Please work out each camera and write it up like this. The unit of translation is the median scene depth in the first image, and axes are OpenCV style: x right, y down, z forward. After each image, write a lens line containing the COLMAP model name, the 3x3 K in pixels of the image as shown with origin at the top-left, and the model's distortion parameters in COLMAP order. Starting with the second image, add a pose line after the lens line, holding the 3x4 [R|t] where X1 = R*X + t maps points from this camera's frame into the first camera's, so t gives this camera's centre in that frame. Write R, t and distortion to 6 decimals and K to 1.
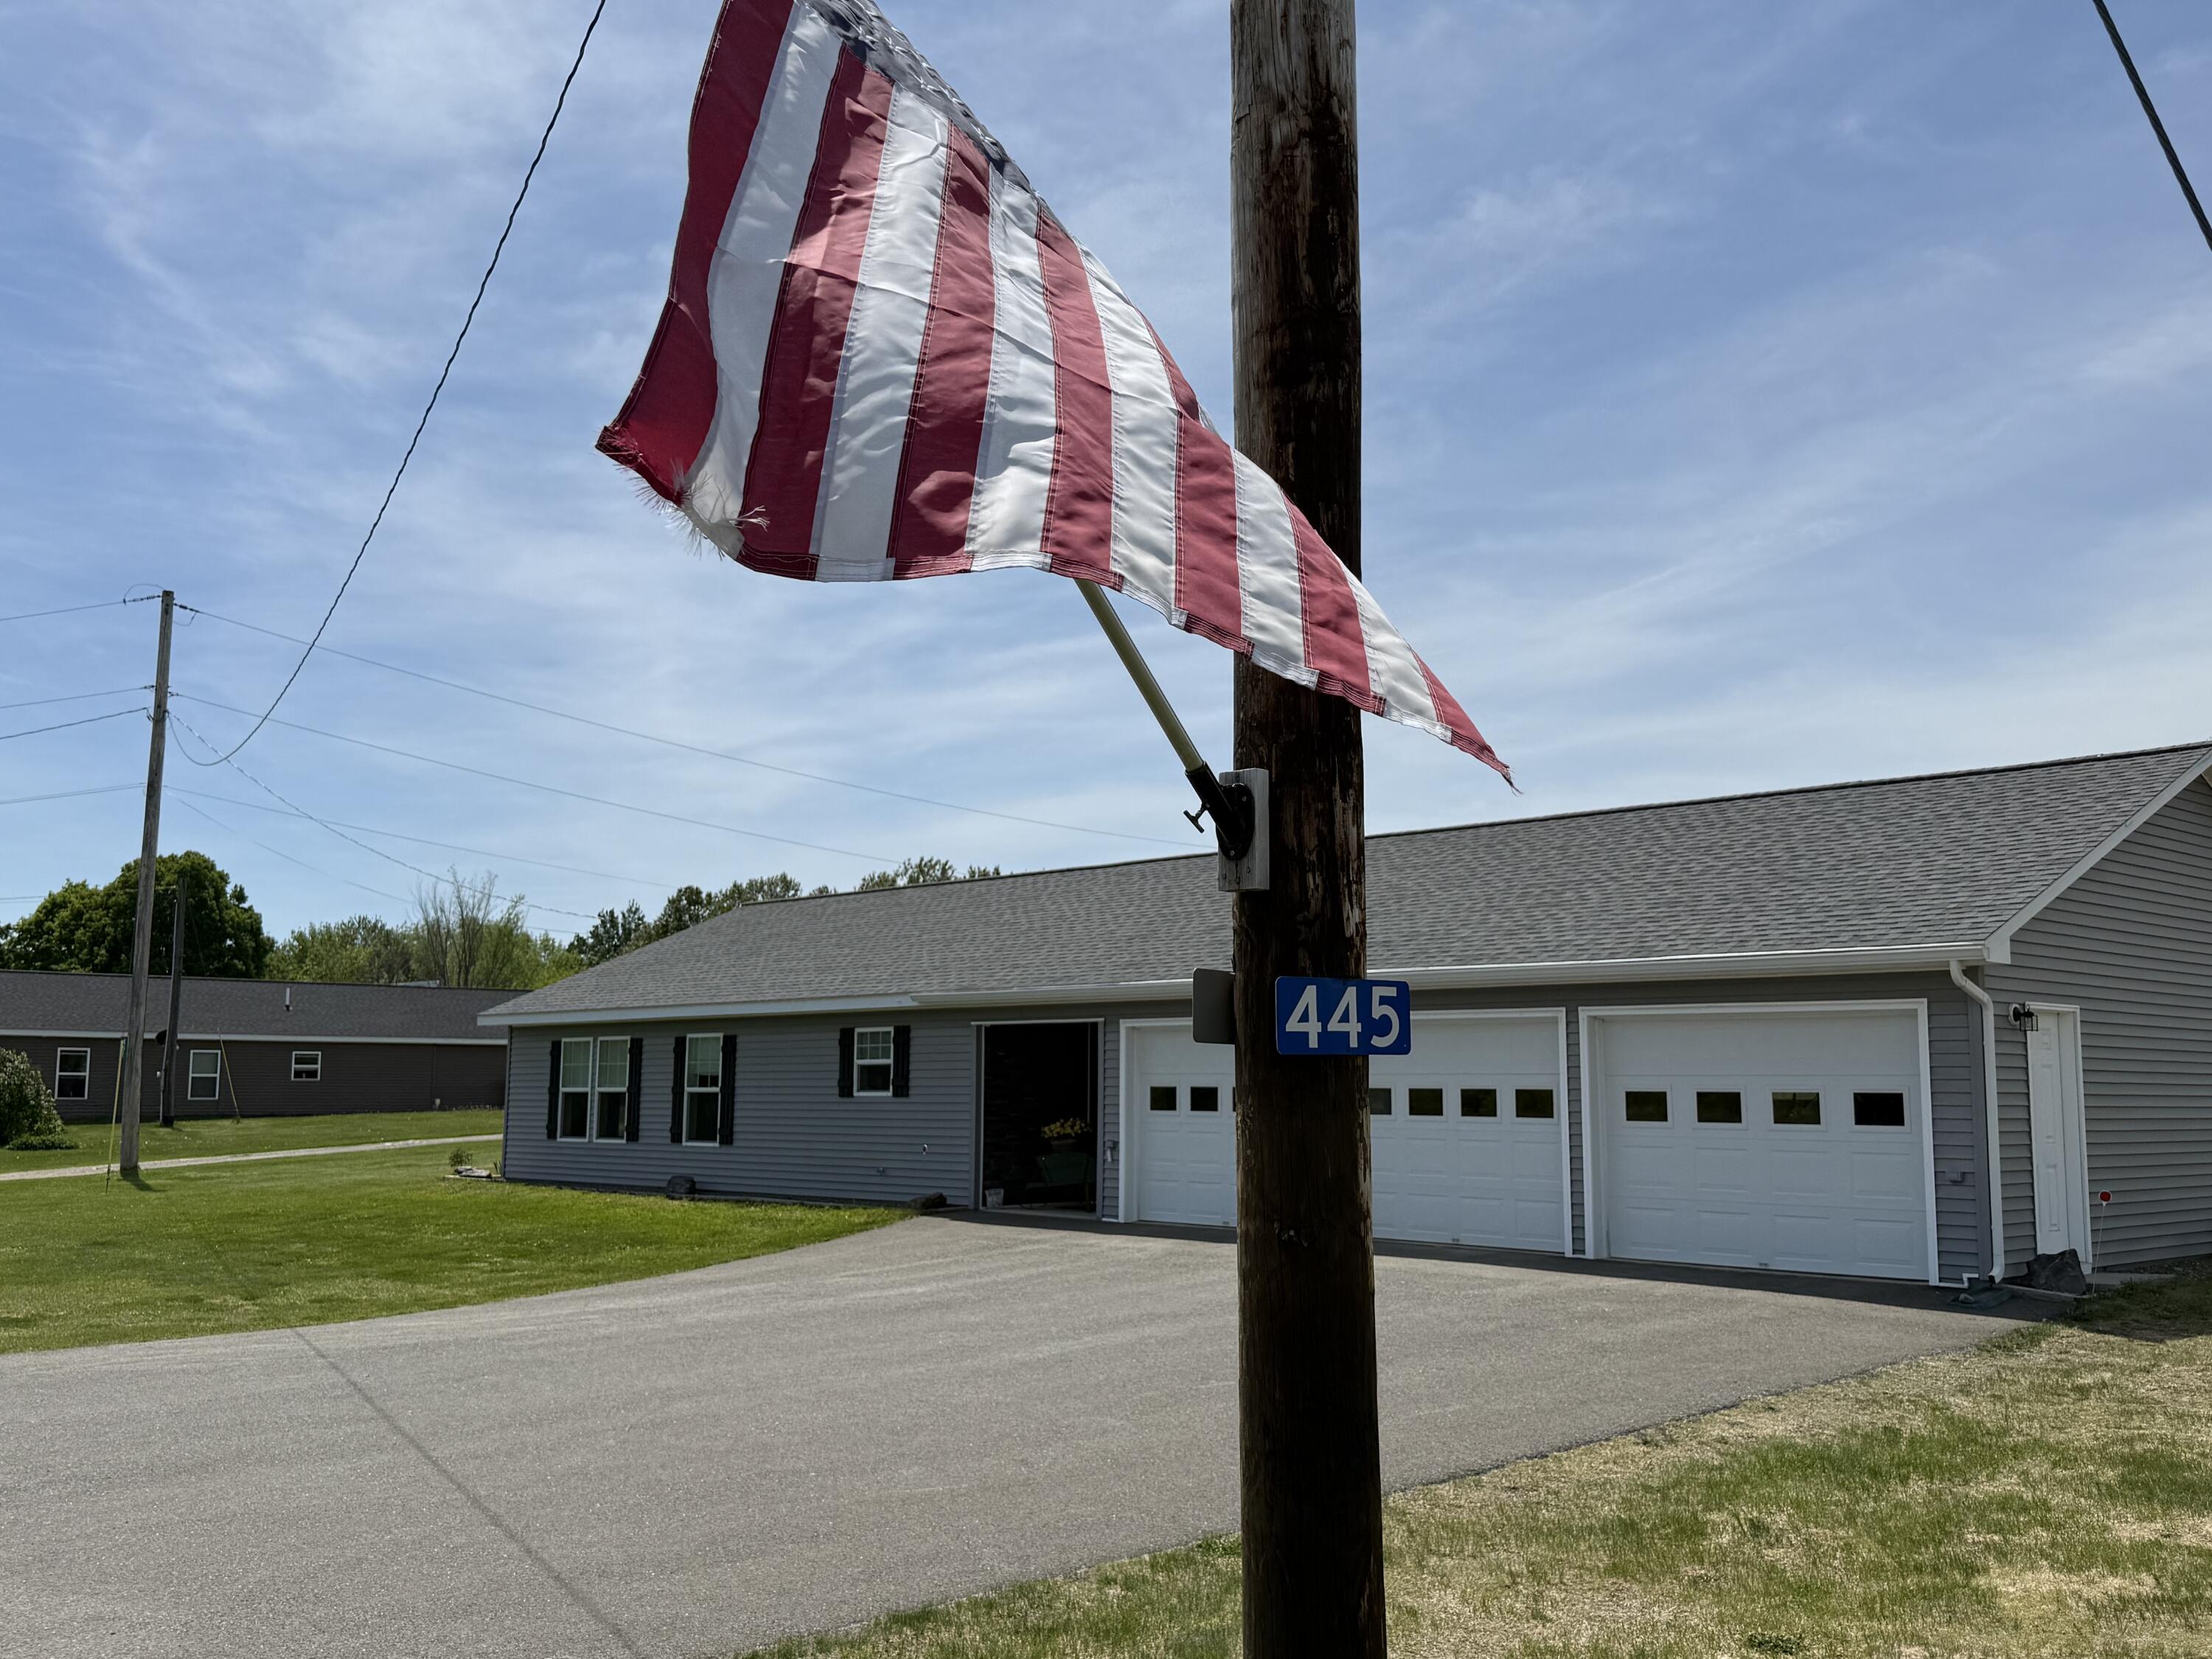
lens RADIAL K [[2185.9, 0, 1090.4], [0, 2185.9, 753.5], [0, 0, 1]] dist [0.079006, 0.000000]
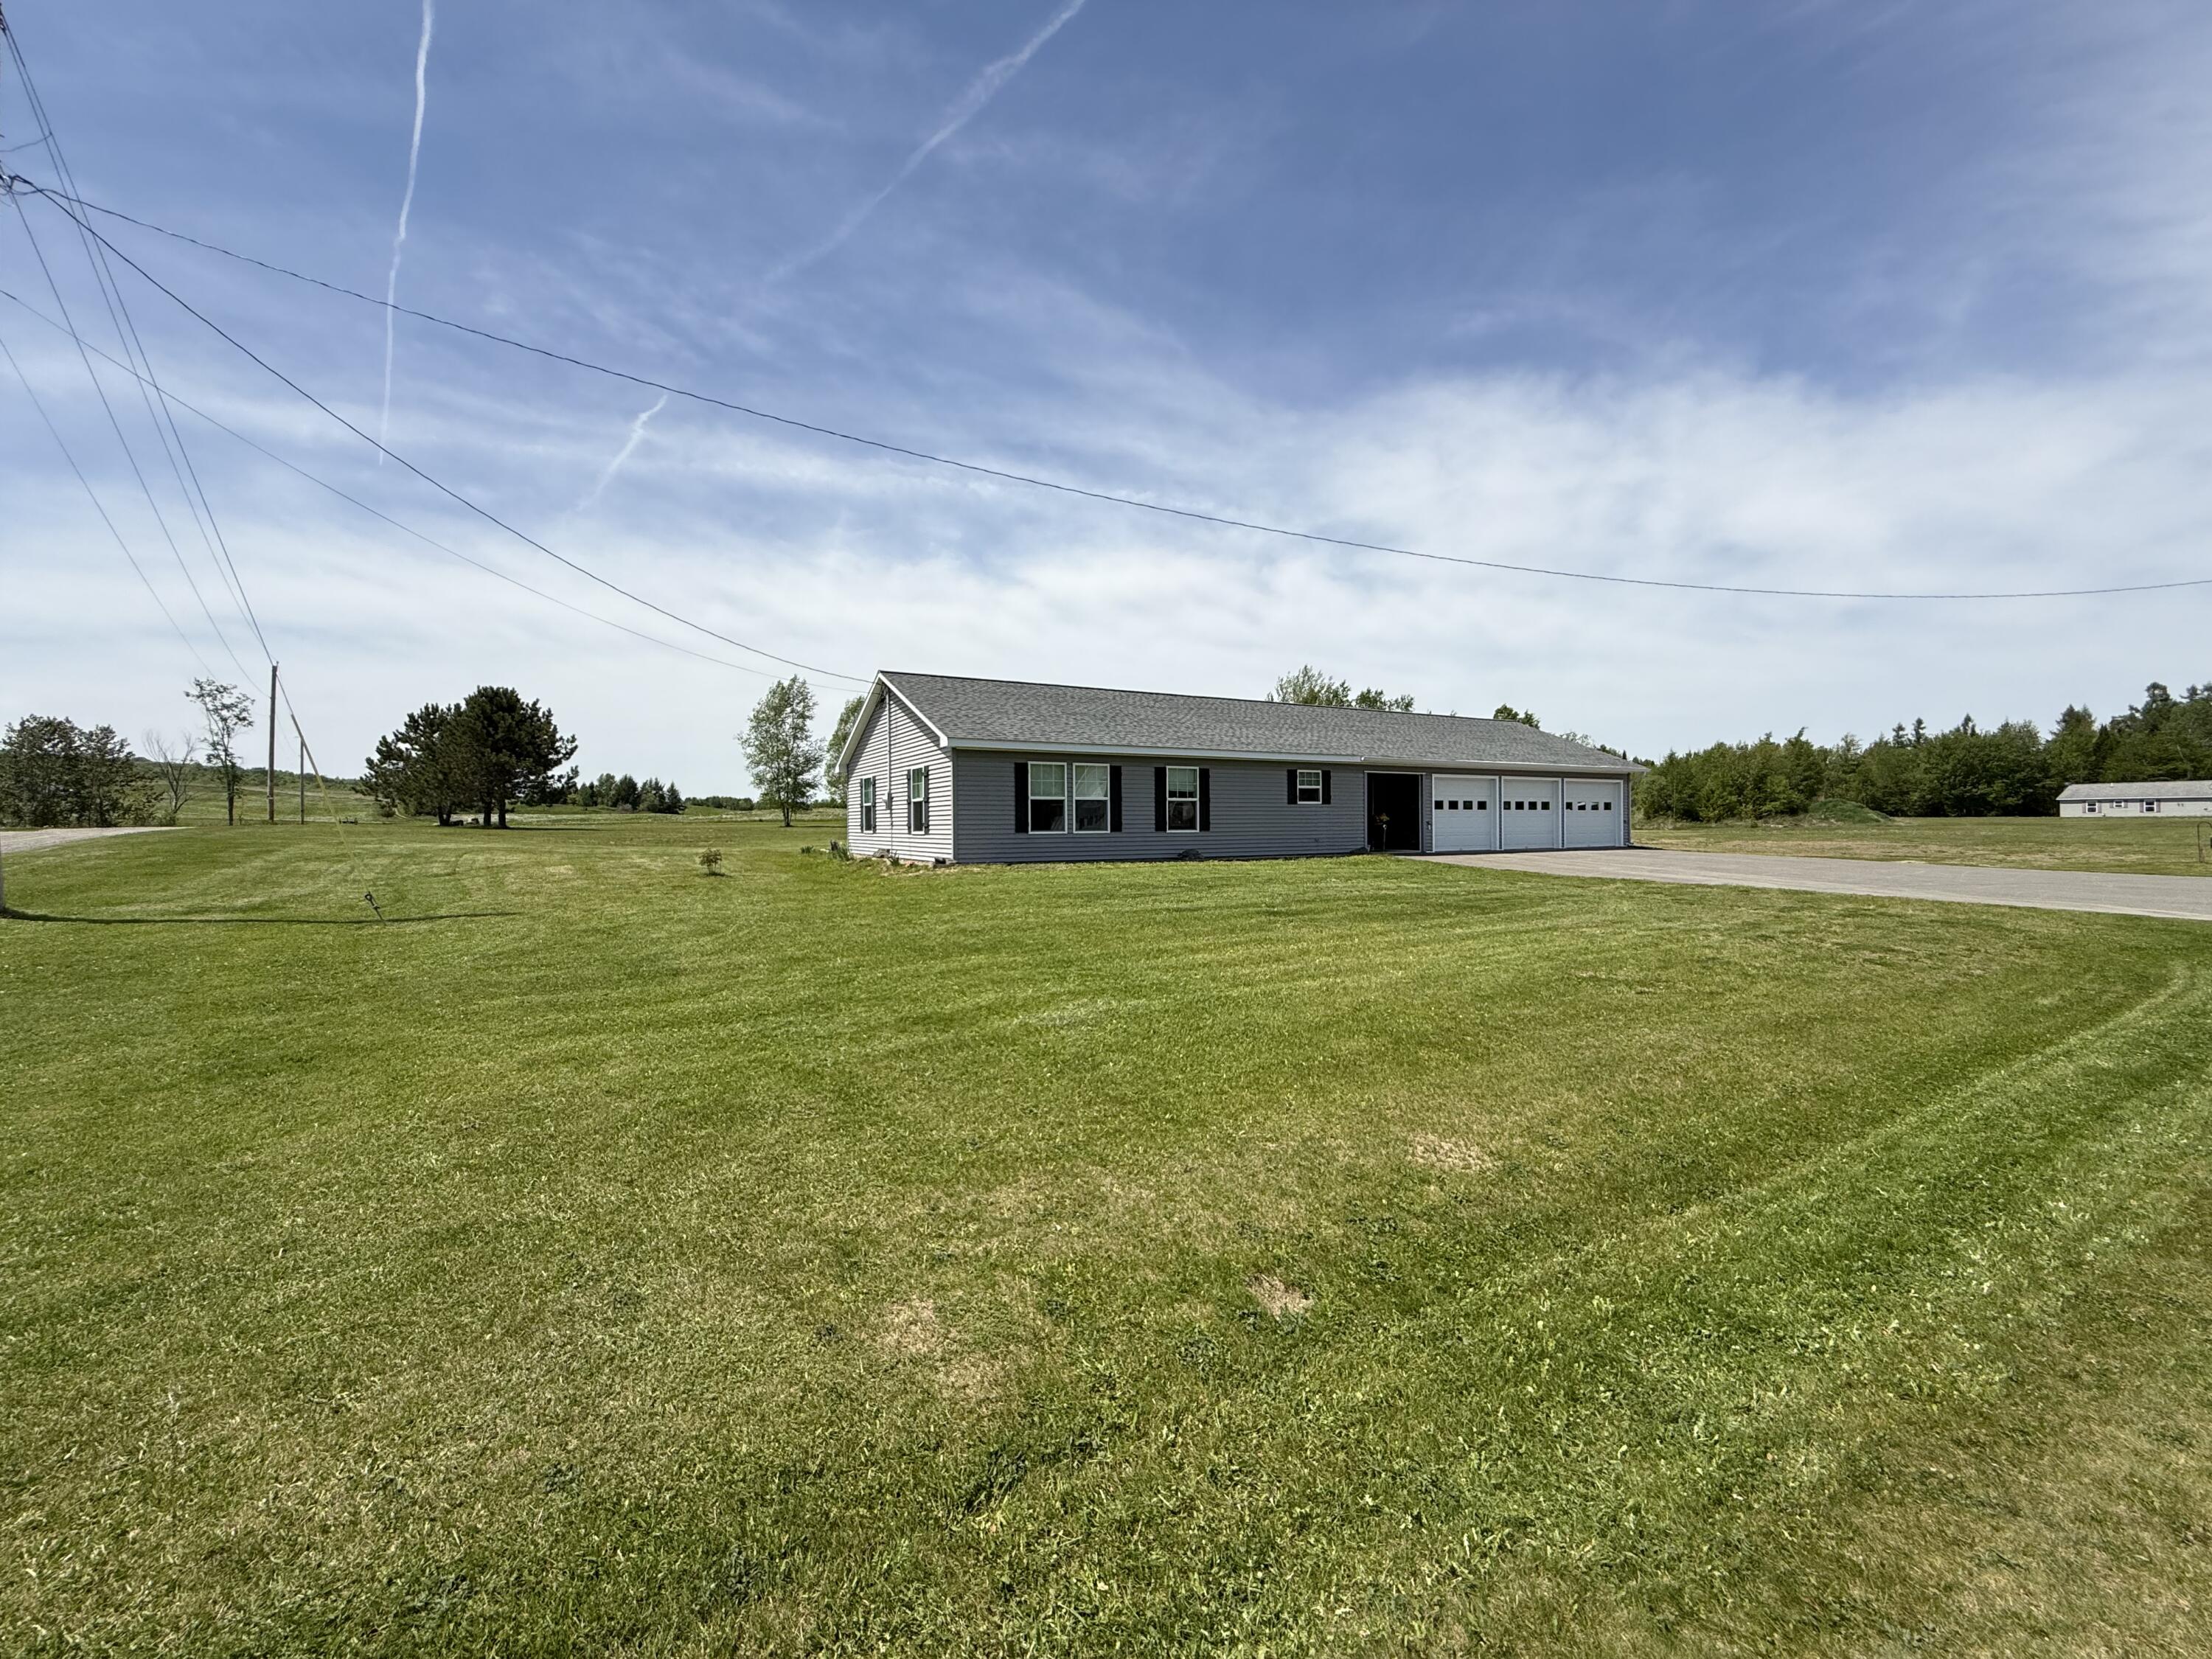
lens RADIAL K [[880.7, 0, 1093.5], [0, 880.7, 827.7], [0, 0, 1]] dist [-0.002396, 0.000252]
pose [[0.259924, -0.028734, 0.965202, -0.825496], [-0.151443, 0.985975, 0.070135, 0.131818], [-0.953679, -0.164403, 0.251927, 0.855936]]
